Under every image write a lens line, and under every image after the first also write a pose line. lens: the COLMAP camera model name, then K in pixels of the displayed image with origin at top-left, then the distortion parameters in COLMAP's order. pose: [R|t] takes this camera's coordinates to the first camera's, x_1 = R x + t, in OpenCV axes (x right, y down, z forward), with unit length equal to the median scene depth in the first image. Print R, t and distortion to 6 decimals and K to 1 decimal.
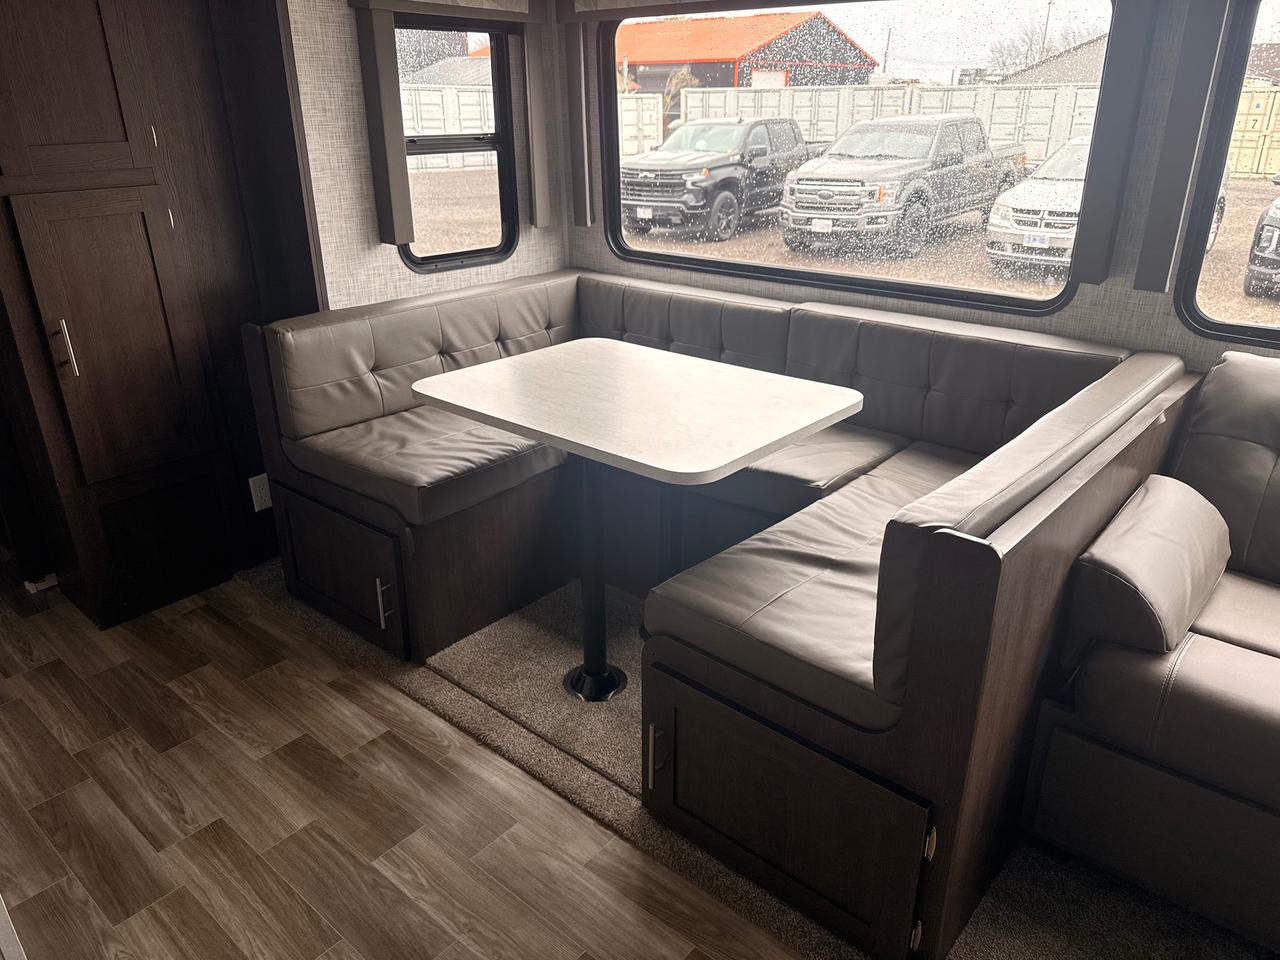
lens RADIAL K [[912.1, 0, 631.6], [0, 912.1, 464.9], [0, 0, 1]] dist [0.063525, -0.084530]
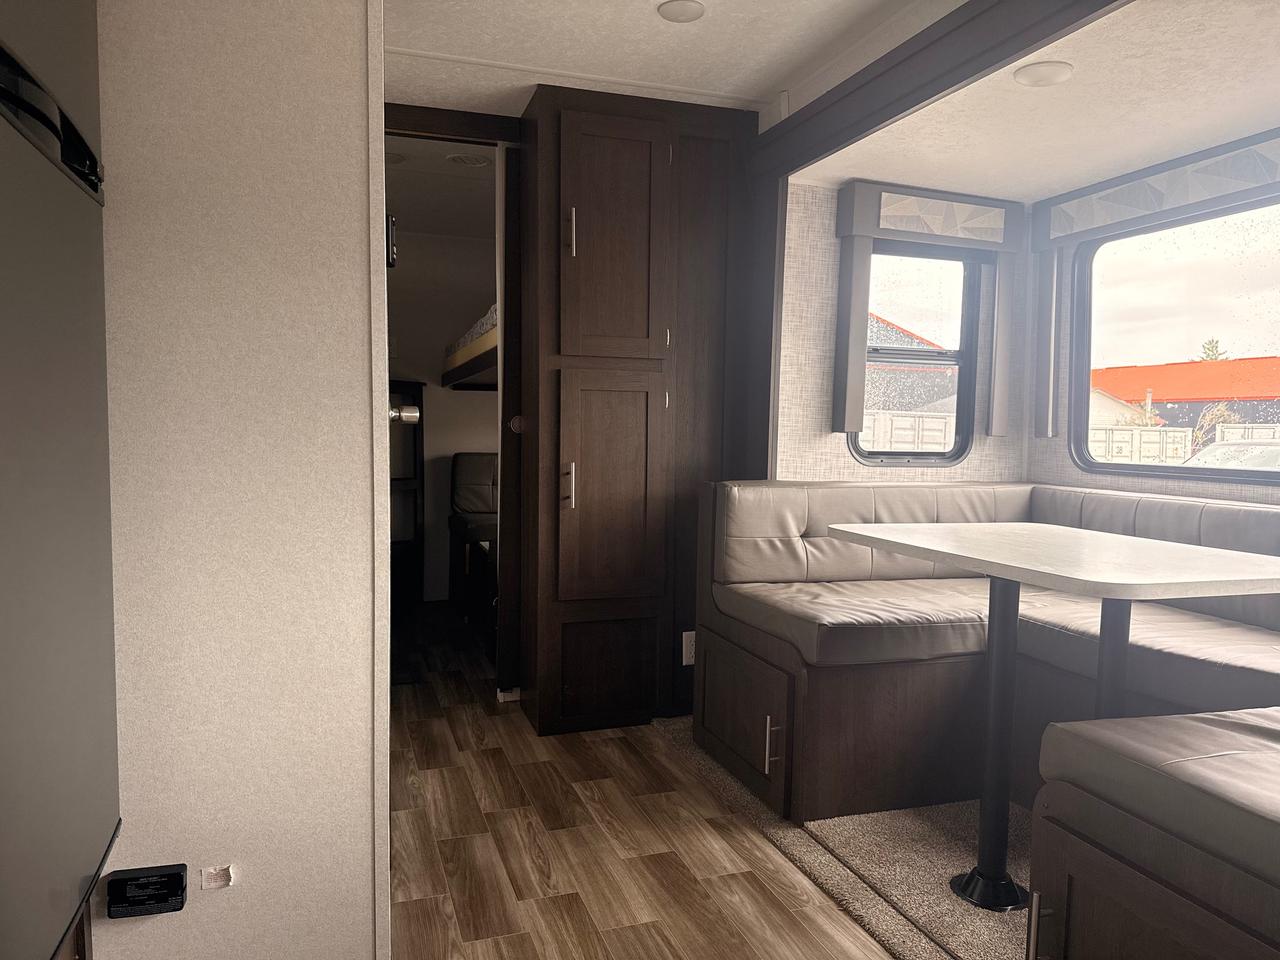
lens RADIAL K [[895.0, 0, 640.0], [0, 895.0, 480.0], [0, 0, 1]] dist [0.101817, -0.143142]
pose [[0.867816, 0.056978, -0.493608, 0.067391], [-0.215442, 0.938316, -0.270459, 0.167314], [0.447751, 0.341052, 0.826561, 0.034734]]
